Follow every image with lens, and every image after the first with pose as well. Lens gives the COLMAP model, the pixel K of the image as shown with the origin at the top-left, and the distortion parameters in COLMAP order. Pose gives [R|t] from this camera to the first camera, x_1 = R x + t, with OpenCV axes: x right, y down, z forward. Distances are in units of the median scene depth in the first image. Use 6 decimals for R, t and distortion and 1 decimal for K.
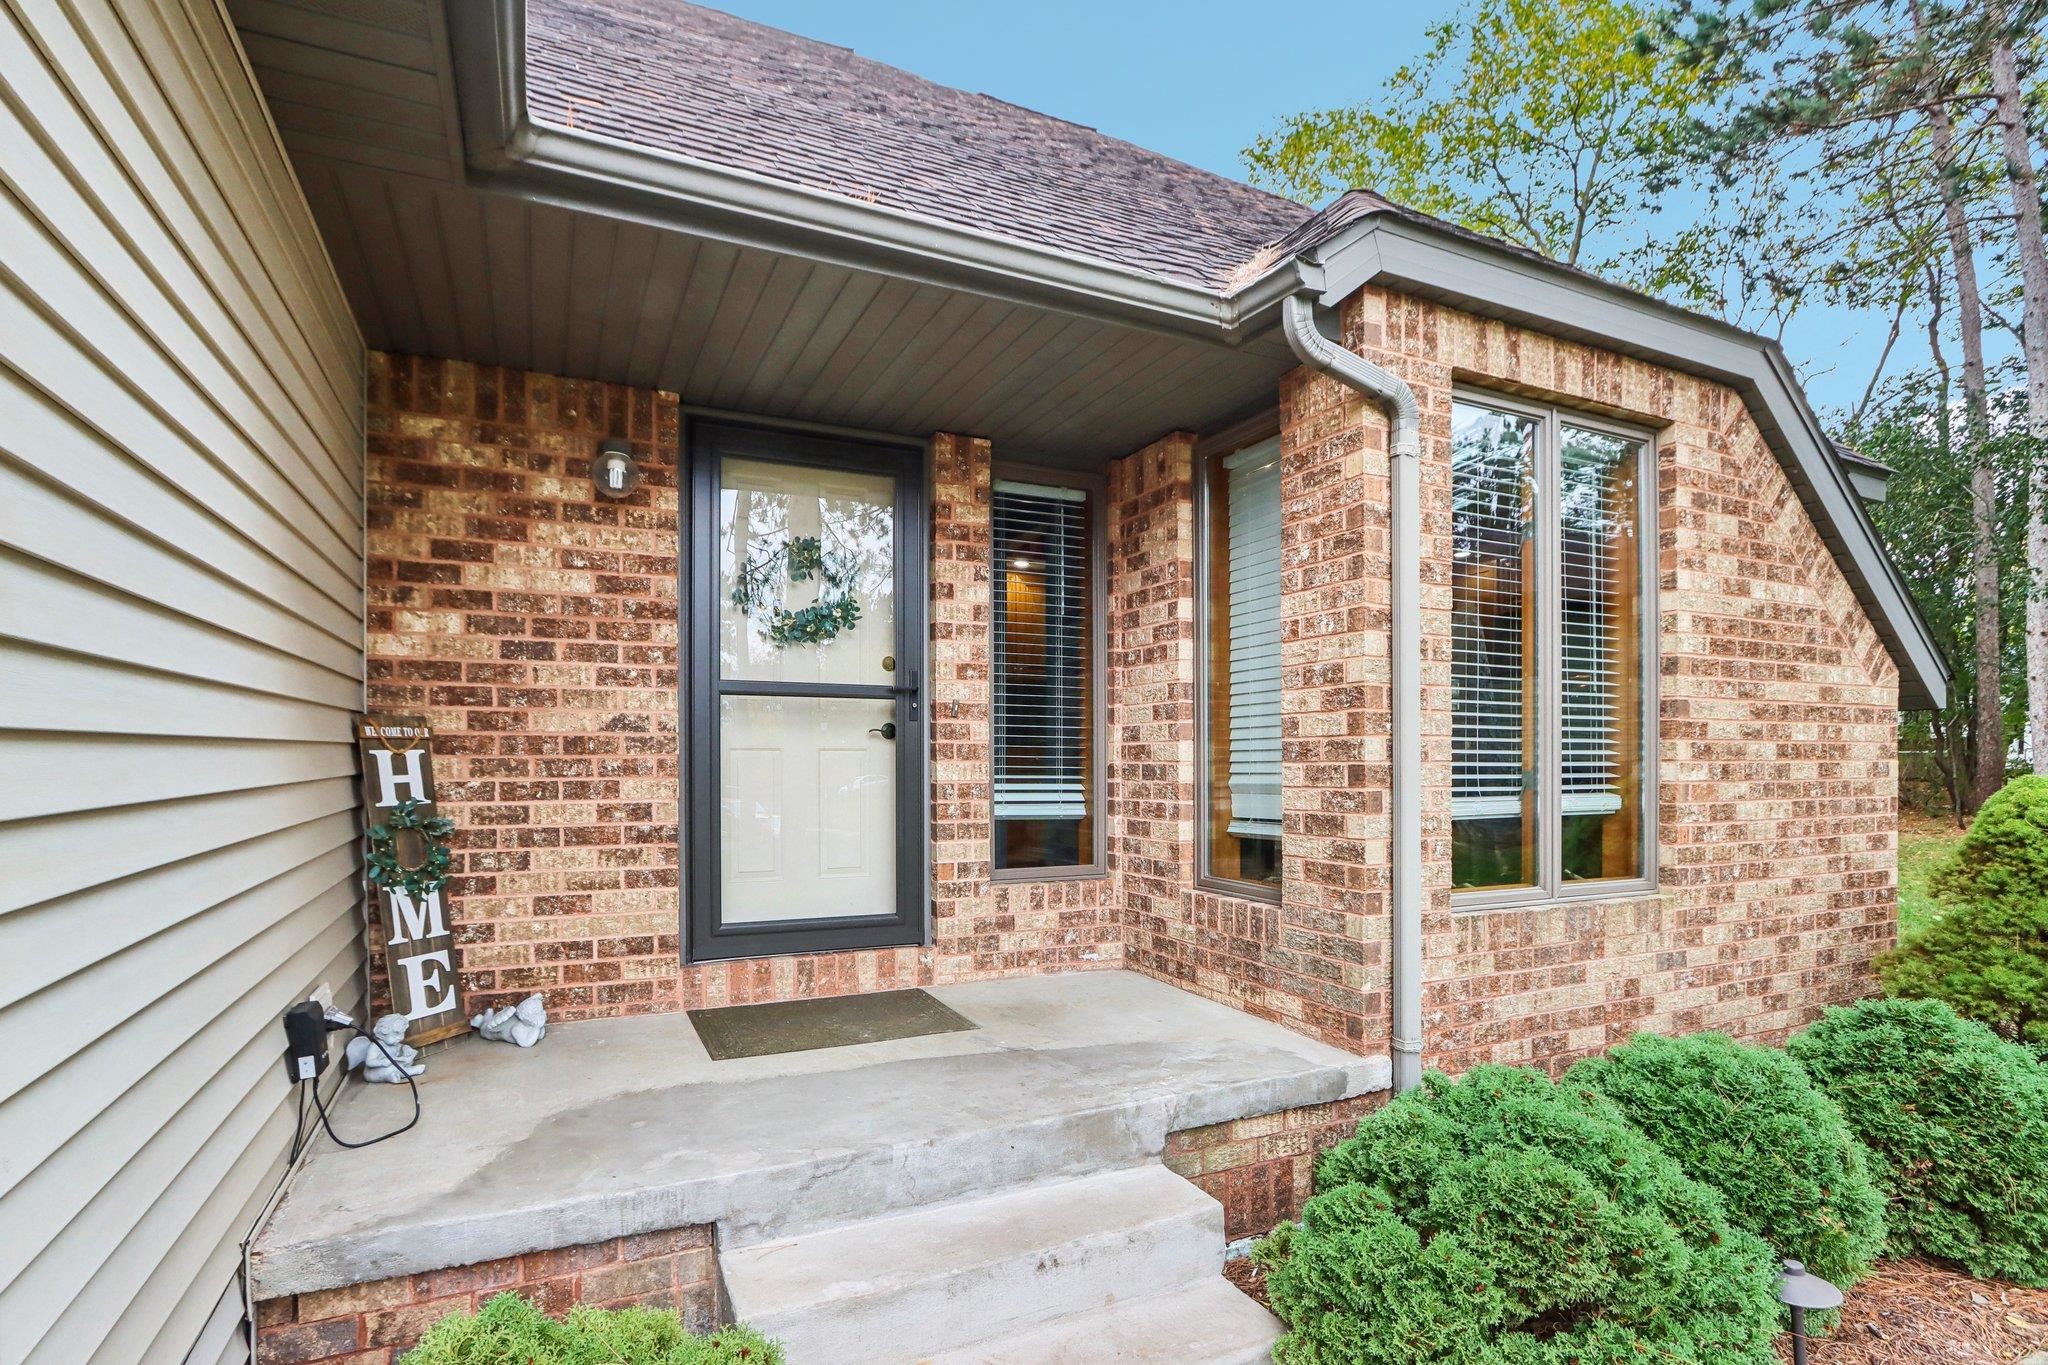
lens RADIAL K [[981.5, 0, 1015.1], [0, 981.5, 730.1], [0, 0, 1]] dist [-0.019972, 0.000574]
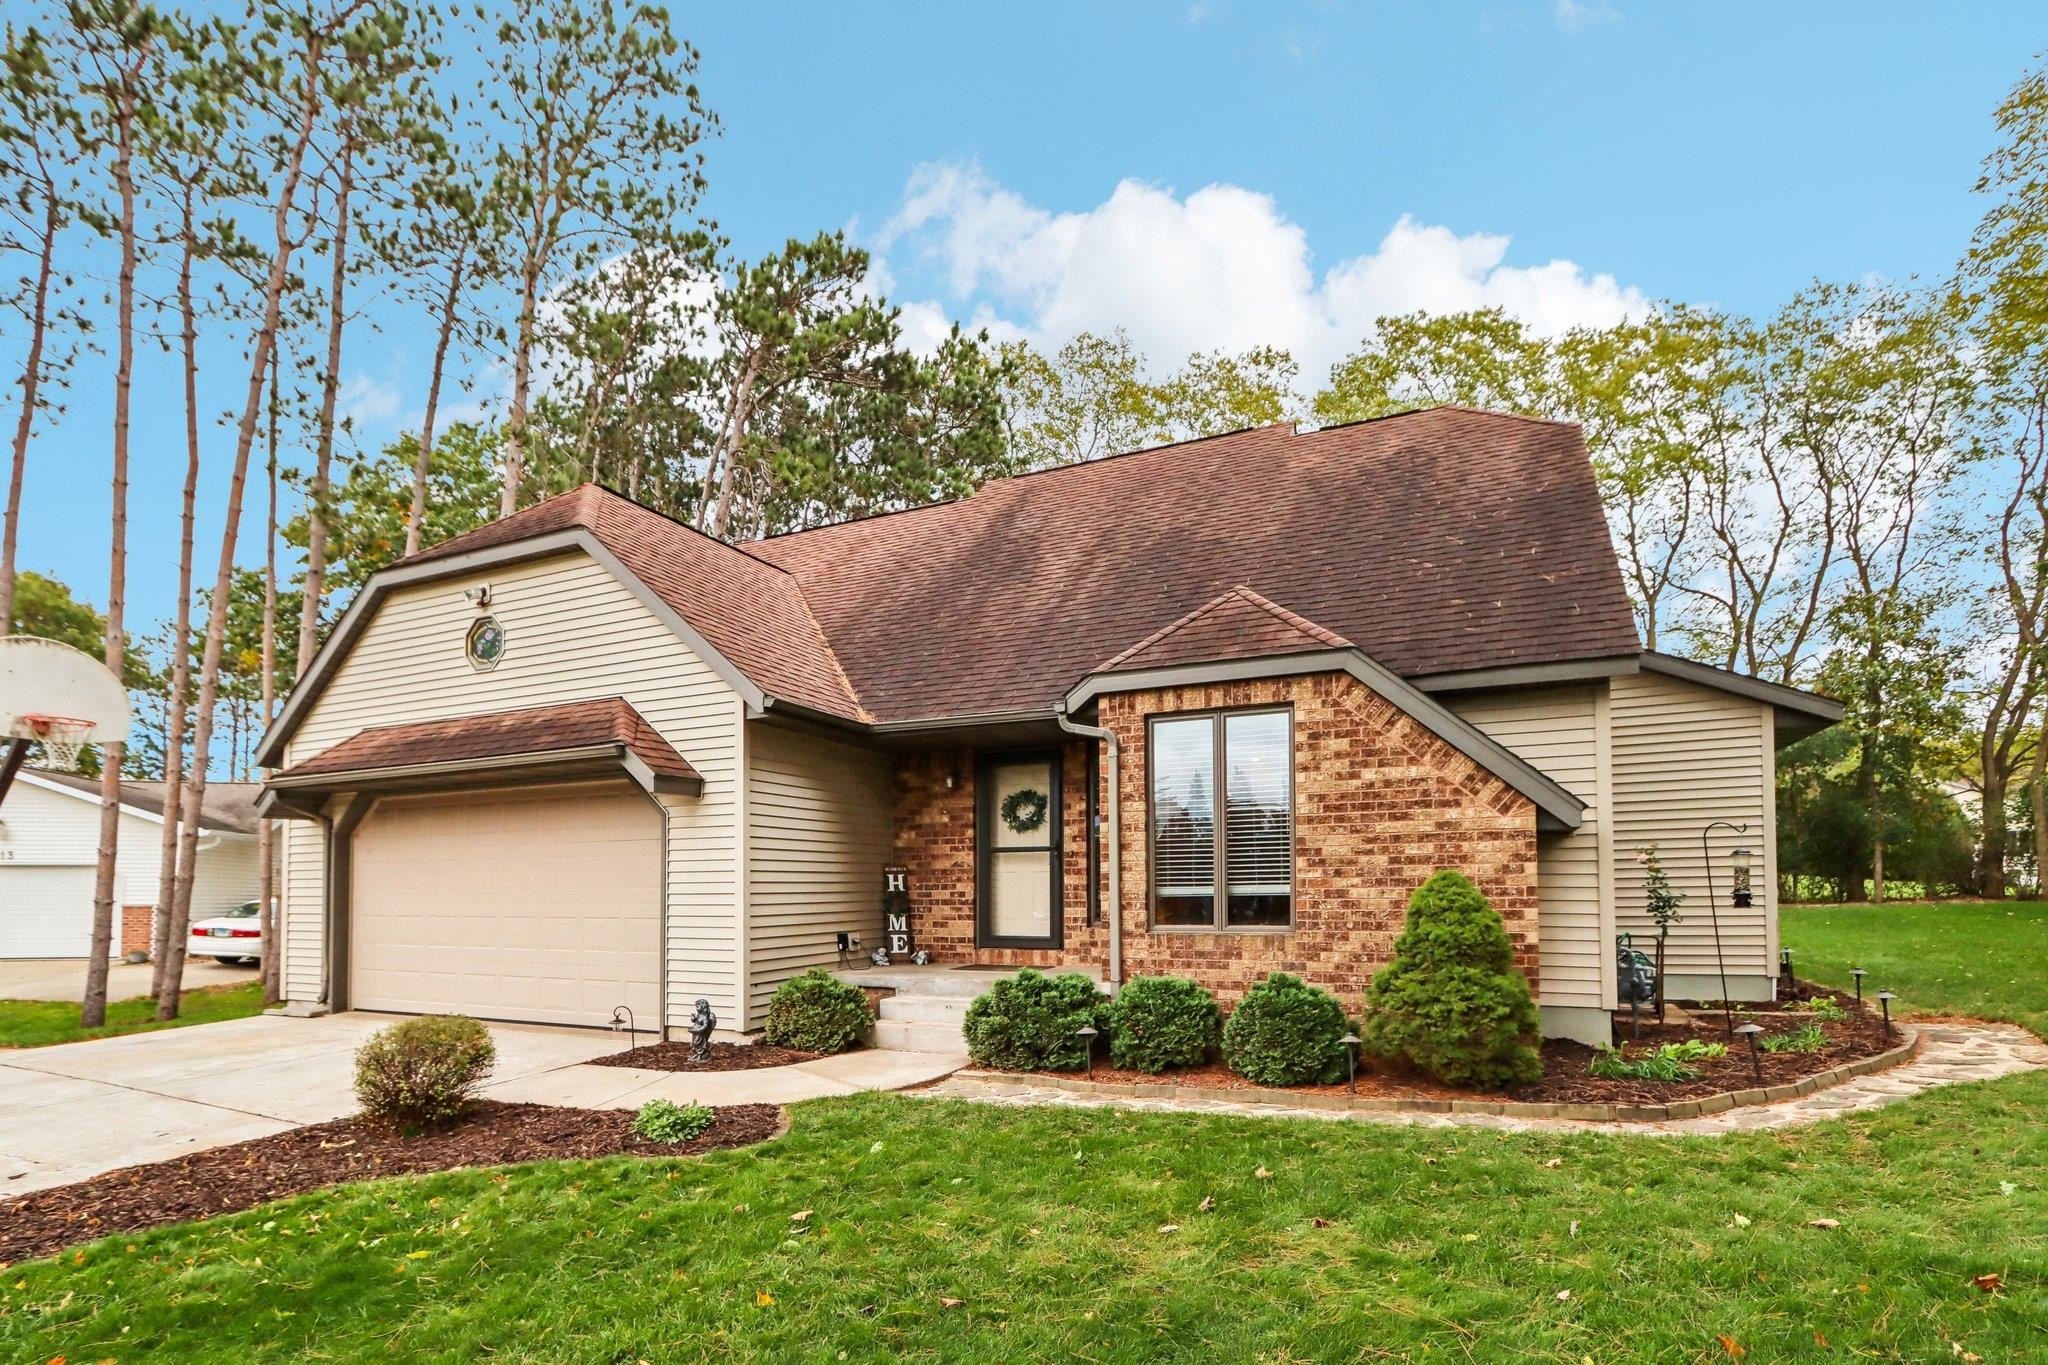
lens RADIAL K [[981.5, 0, 1015.1], [0, 981.5, 730.1], [0, 0, 1]] dist [-0.019972, 0.000574]
pose [[0.664771, -0.129119, -0.735804, 1.940099], [0.031811, 0.988949, -0.144801, 0.026478], [0.746370, 0.072853, 0.661532, -0.866274]]
